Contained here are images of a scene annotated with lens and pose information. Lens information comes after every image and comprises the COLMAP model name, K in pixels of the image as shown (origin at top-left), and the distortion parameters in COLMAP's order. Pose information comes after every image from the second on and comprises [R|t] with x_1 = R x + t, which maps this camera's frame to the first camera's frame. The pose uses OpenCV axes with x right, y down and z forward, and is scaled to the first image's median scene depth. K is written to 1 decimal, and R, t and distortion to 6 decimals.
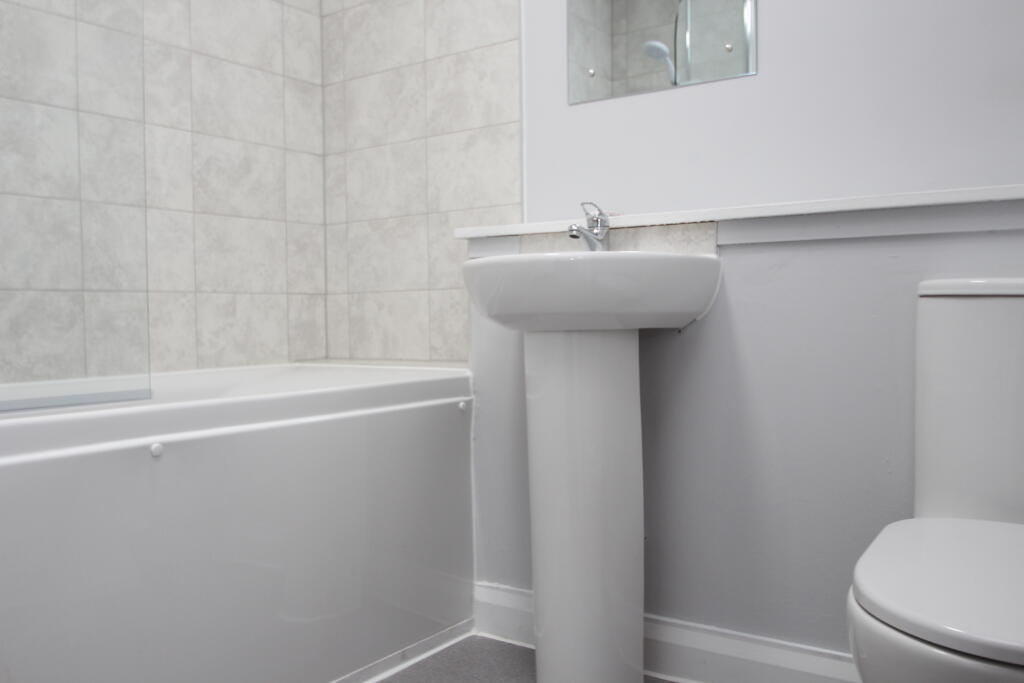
lens RADIAL K [[880.8, 0, 508.5], [0, 880.8, 367.7], [0, 0, 1]] dist [-0.045332, 0.003559]
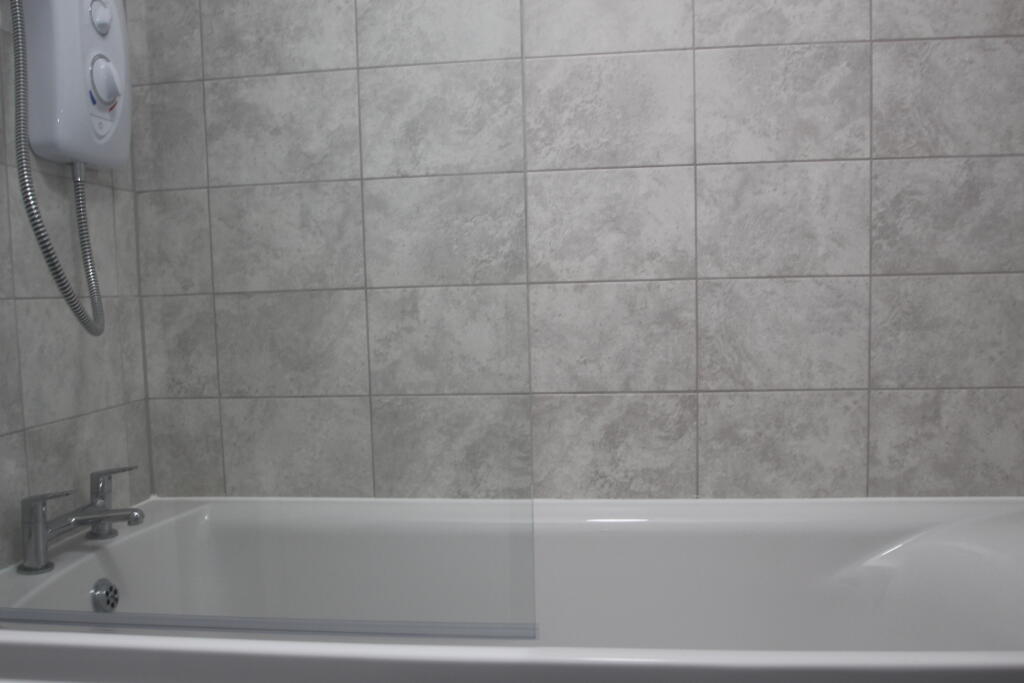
lens RADIAL K [[880.8, 0, 508.5], [0, 880.8, 367.7], [0, 0, 1]] dist [-0.045332, 0.003559]
pose [[0.470559, 0.076978, -0.879004, 0.126074], [-0.034316, 0.997030, 0.068943, -0.147414], [0.881701, -0.002278, 0.471803, 0.431439]]
